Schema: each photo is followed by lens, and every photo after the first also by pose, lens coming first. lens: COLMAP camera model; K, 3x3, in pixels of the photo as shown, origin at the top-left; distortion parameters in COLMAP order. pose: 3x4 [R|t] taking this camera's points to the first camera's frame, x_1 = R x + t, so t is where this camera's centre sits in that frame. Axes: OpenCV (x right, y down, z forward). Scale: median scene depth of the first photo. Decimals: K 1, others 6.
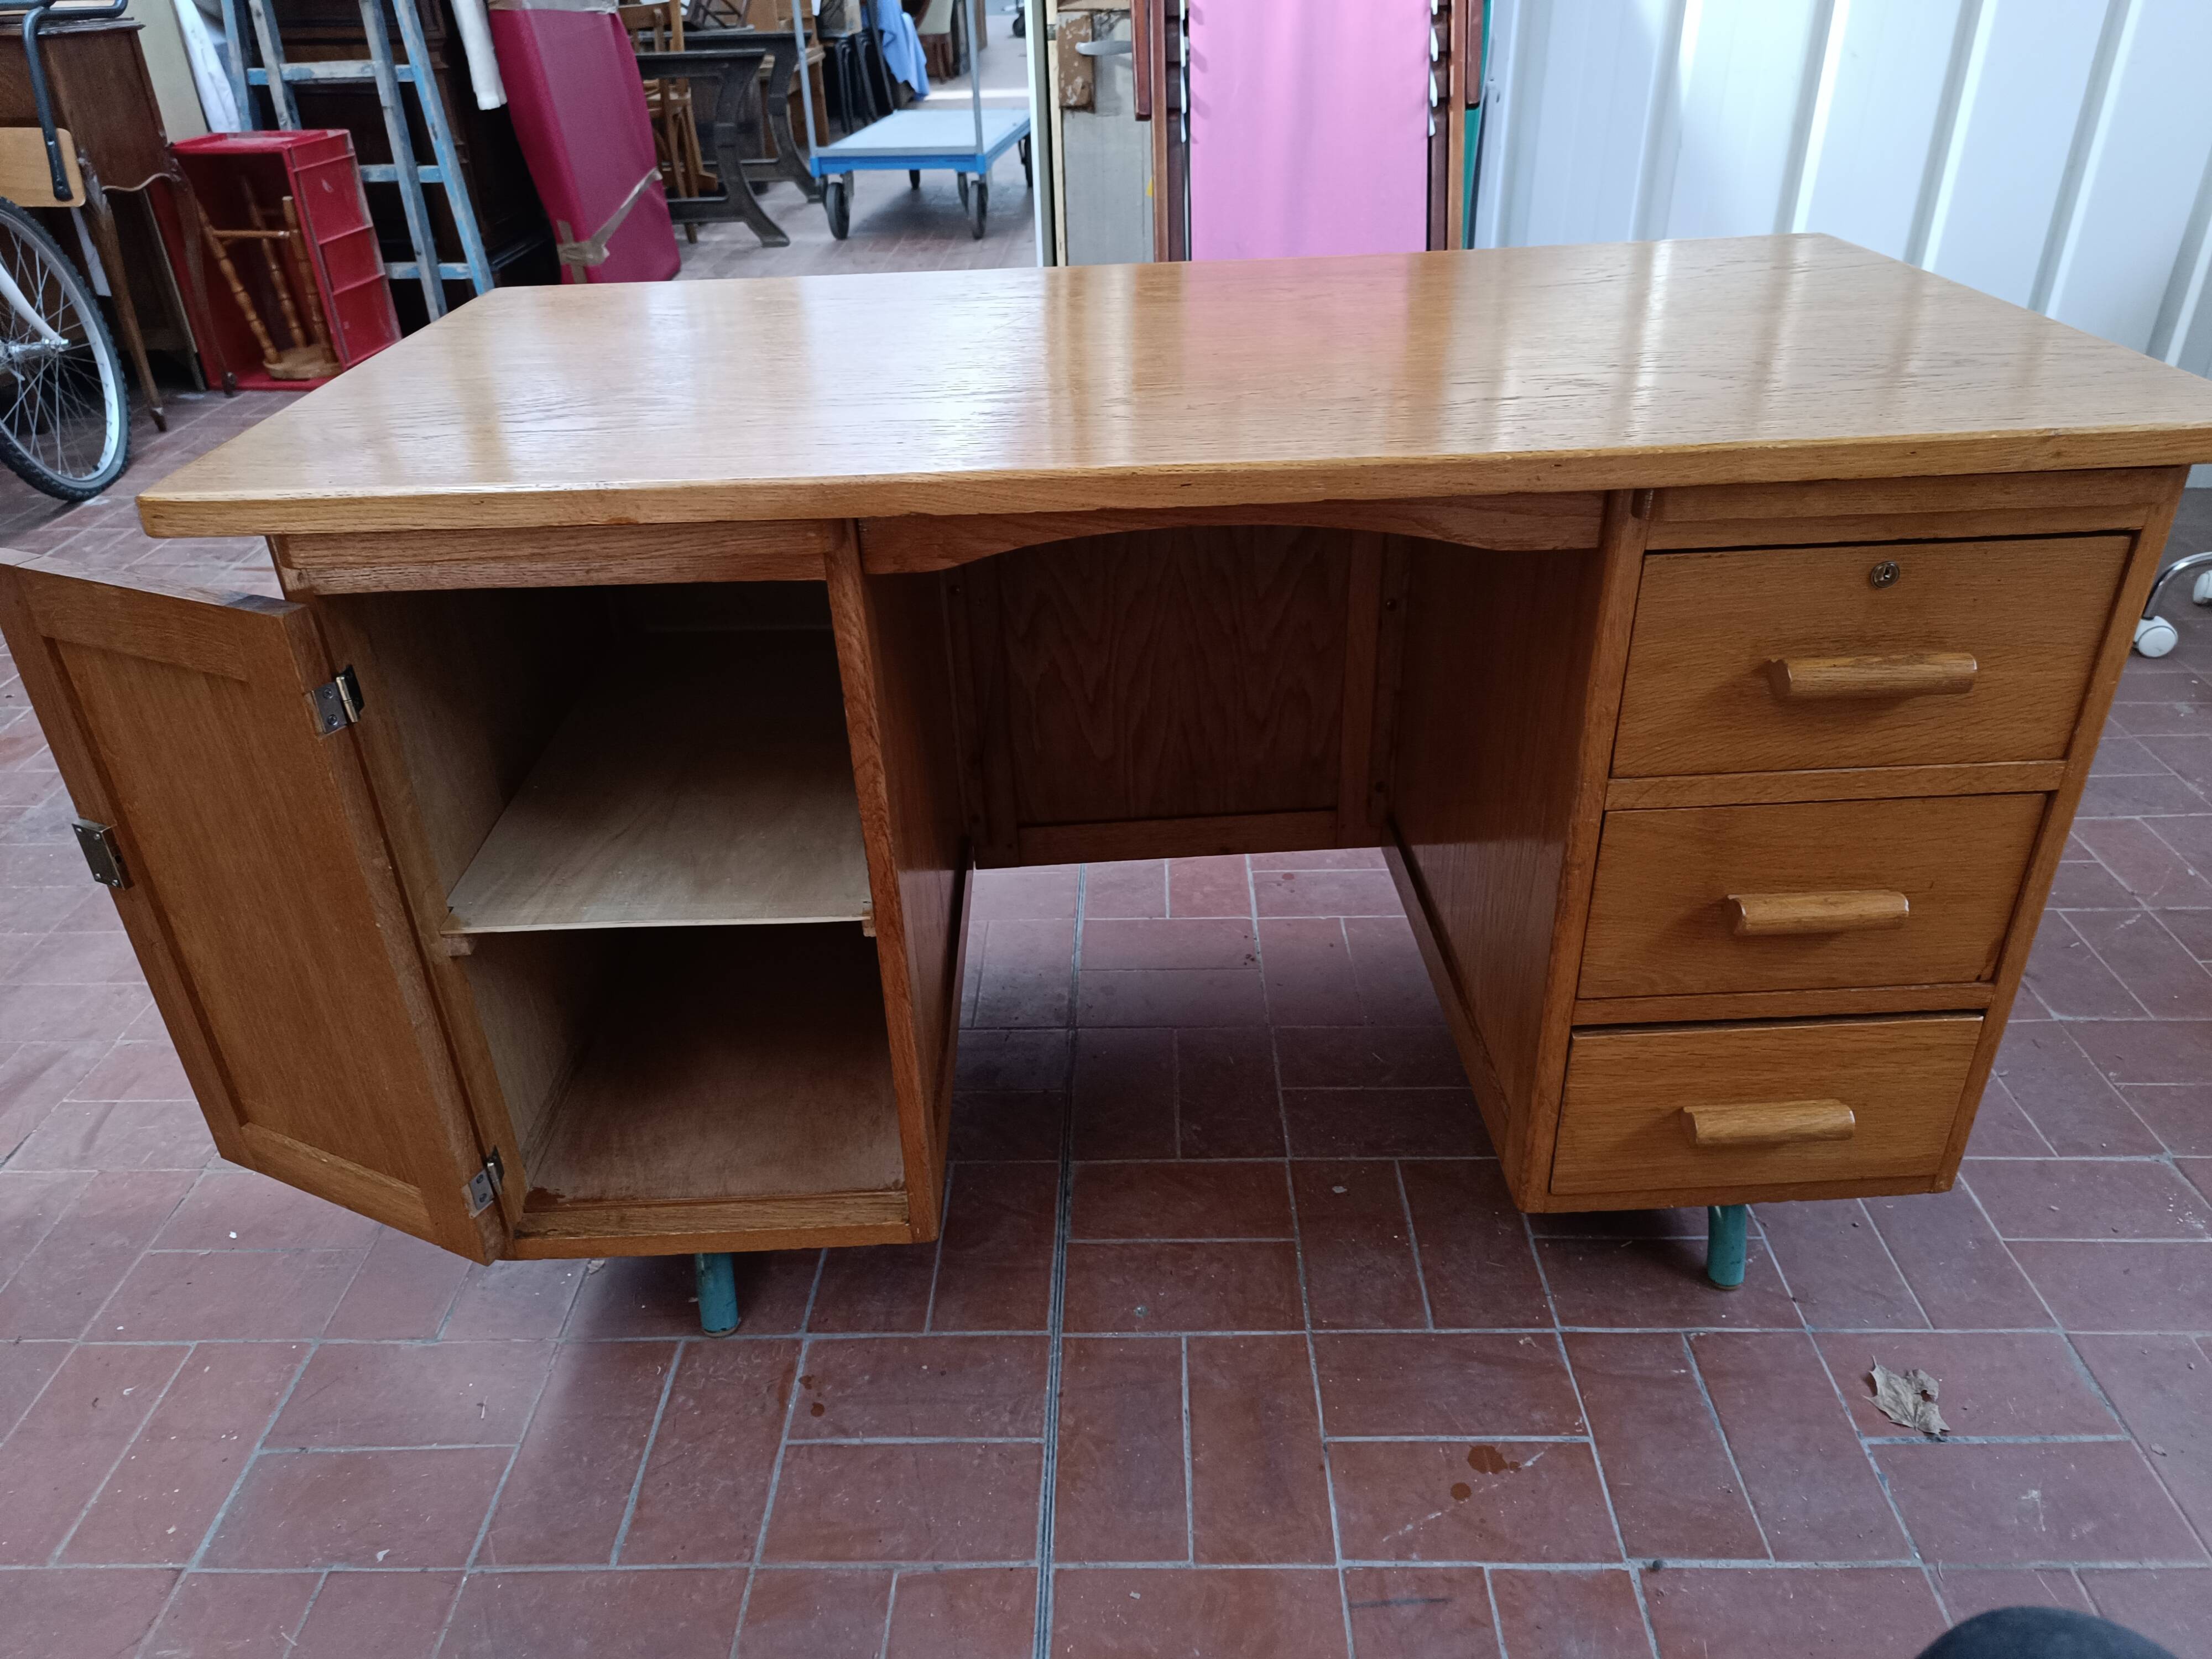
lens RADIAL K [[1523.7, 0, 1110.9], [0, 1523.7, 822.1], [0, 0, 1]] dist [0.023551, -0.028658]
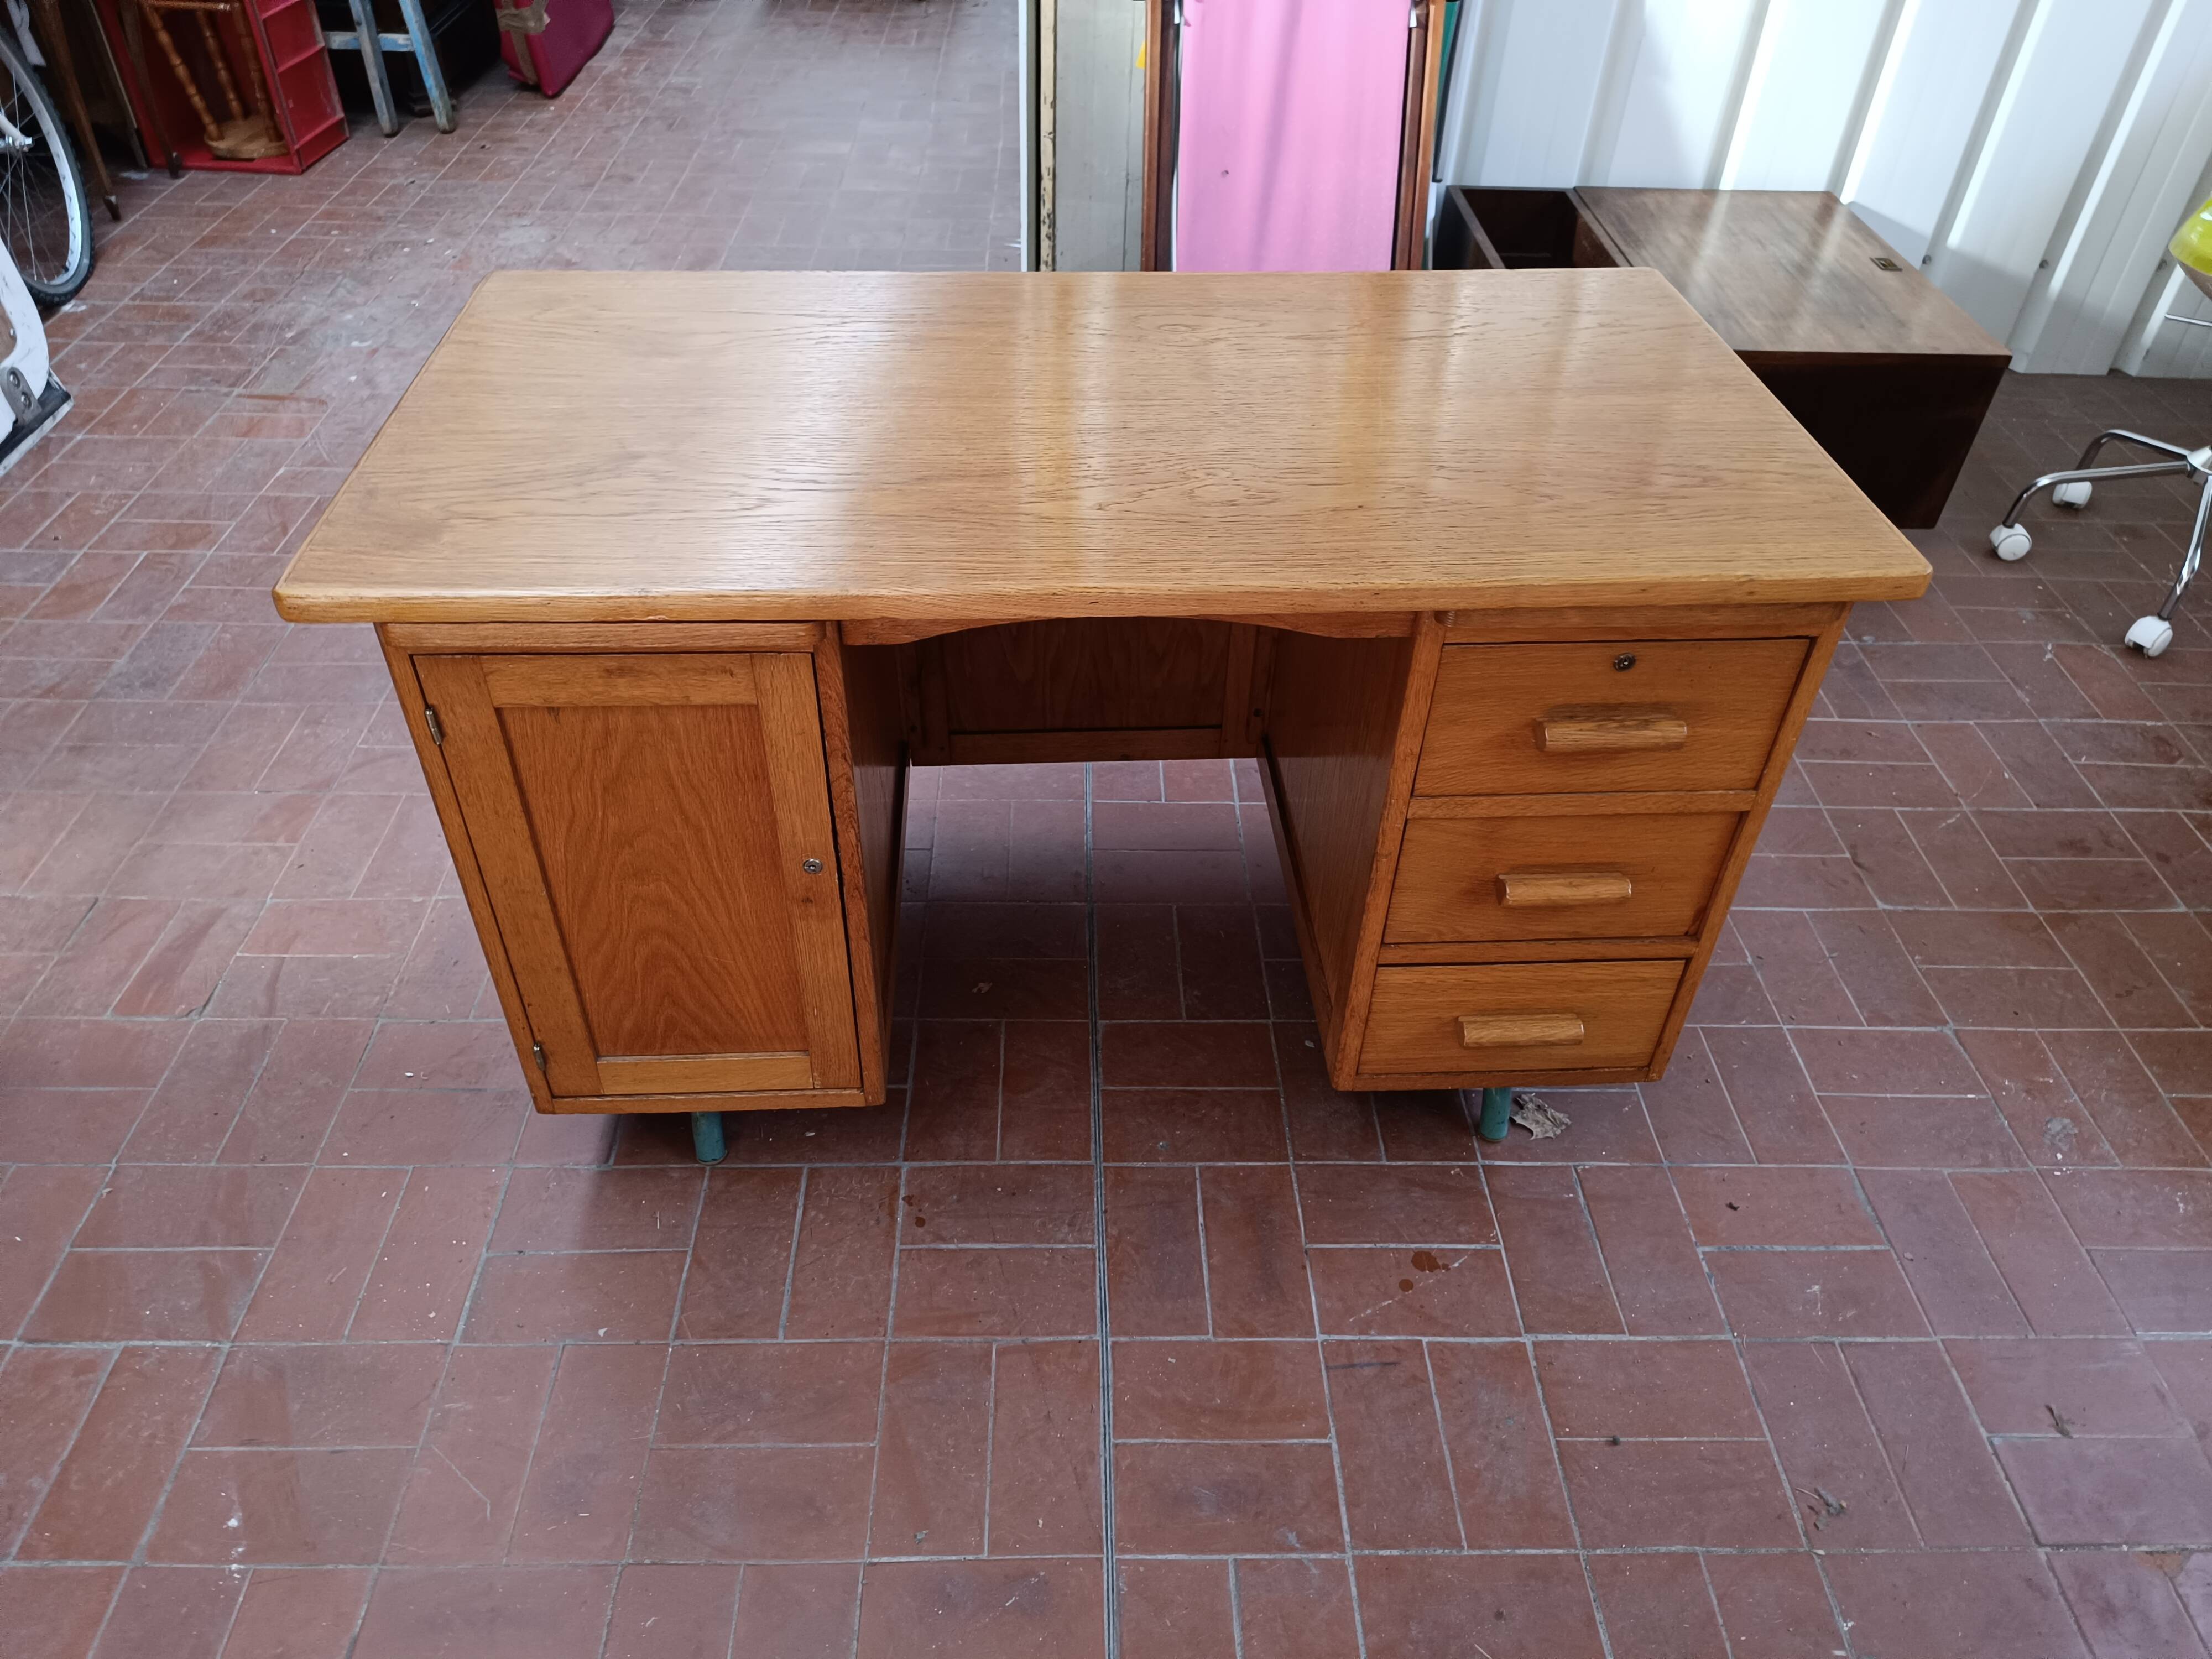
lens RADIAL K [[1523.7, 0, 1094.0], [0, 1523.7, 819.6], [0, 0, 1]] dist [0.023551, -0.028658]
pose [[0.998009, 0.017670, 0.060550, -0.131328], [-0.027779, 0.984982, 0.170408, -0.184472], [-0.056629, -0.171751, 0.983511, -0.235915]]
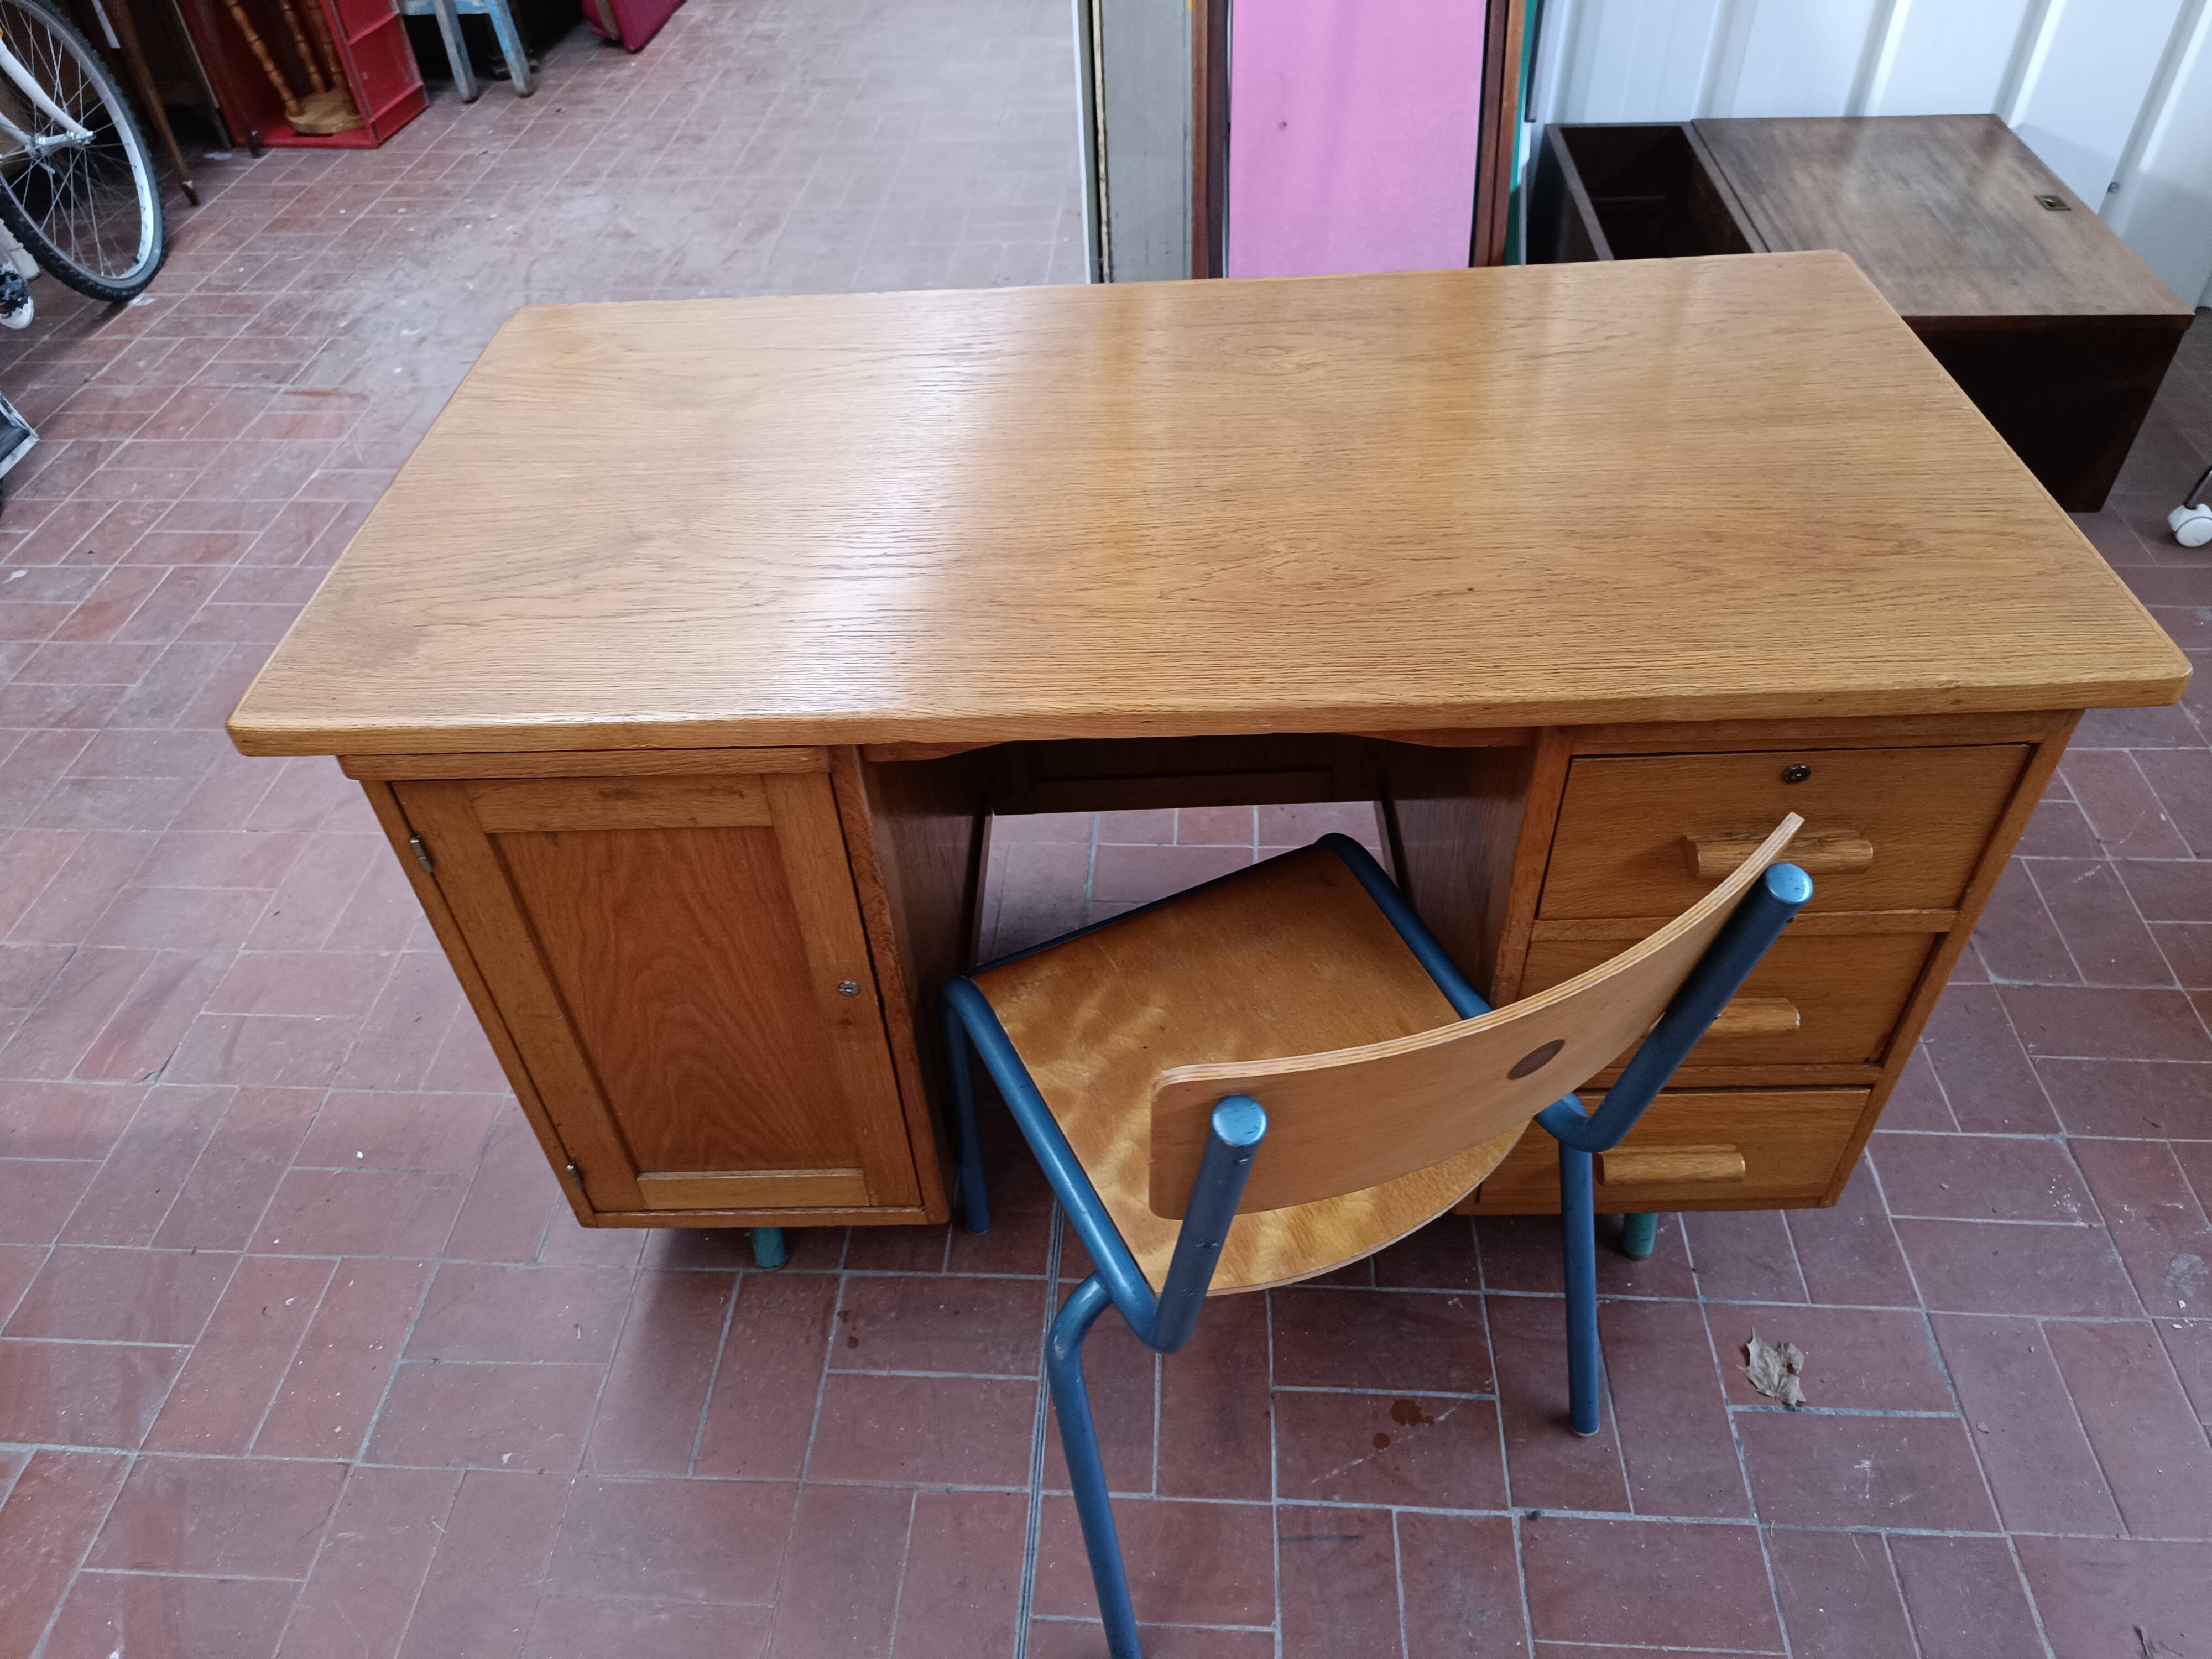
lens RADIAL K [[1523.7, 0, 1101.8], [0, 1523.7, 824.4], [0, 0, 1]] dist [0.023551, -0.028658]
pose [[0.998867, 0.020584, -0.042908, 0.048002], [-0.010464, 0.974551, 0.223921, -0.290370], [0.046426, -0.223218, 0.973662, -0.071796]]
